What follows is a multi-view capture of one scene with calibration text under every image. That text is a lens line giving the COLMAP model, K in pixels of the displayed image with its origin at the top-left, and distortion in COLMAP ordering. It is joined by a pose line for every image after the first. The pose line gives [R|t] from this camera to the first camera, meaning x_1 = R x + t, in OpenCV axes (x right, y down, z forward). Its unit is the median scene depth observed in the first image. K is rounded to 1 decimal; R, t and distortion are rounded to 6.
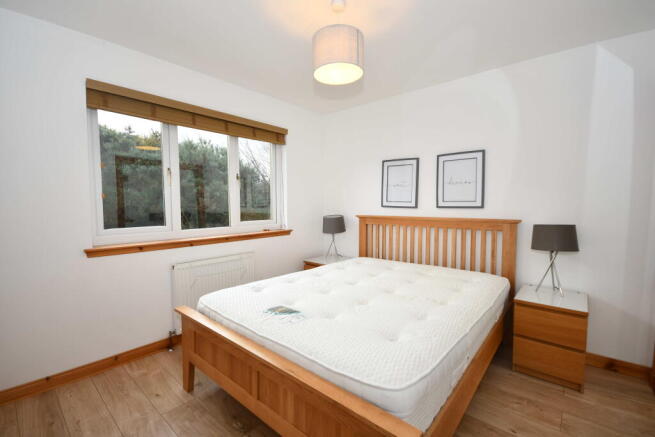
lens RADIAL K [[280.5, 0, 327.5], [0, 280.5, 218.5], [0, 0, 1]] dist [-0.028325, -0.000918]
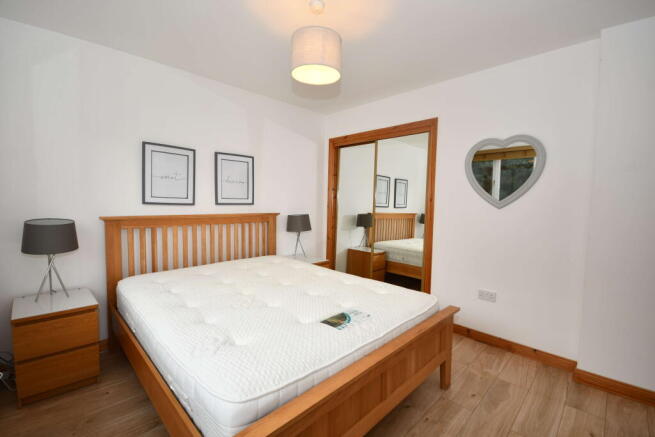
lens RADIAL K [[280.5, 0, 327.5], [0, 280.5, 218.5], [0, 0, 1]] dist [-0.028325, -0.000918]
pose [[0.089340, -0.058853, 0.994261, -0.583952], [0.037123, 0.997756, 0.055724, -0.029886], [-0.995309, 0.031932, 0.091324, 0.519293]]
